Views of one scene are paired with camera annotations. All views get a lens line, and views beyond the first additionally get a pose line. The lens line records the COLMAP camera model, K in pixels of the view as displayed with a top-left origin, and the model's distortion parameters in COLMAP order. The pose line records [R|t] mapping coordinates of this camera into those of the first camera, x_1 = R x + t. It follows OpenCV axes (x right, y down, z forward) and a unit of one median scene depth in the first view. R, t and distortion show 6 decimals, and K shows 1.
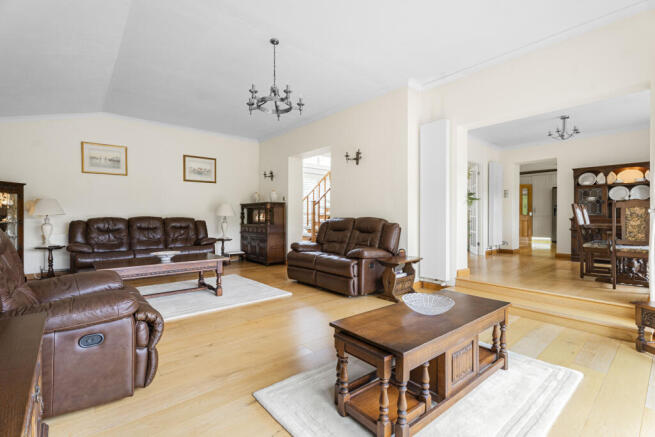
lens RADIAL K [[301.0, 0, 327.5], [0, 301.0, 218.5], [0, 0, 1]] dist [0.001042, 0.000159]
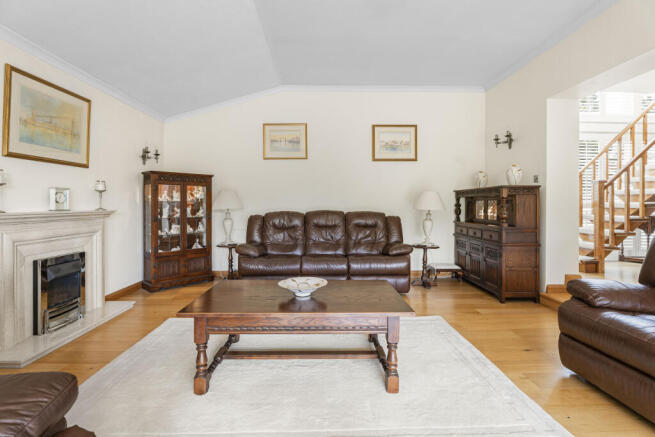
lens RADIAL K [[314.5, 0, 329.9], [0, 314.5, 203.6], [0, 0, 1]] dist [-0.001252, -0.000140]
pose [[0.776015, -0.000556, -0.630715, -0.081548], [-0.004823, 0.999965, -0.006816, -0.016539], [0.630697, 0.008331, 0.775985, 0.352373]]
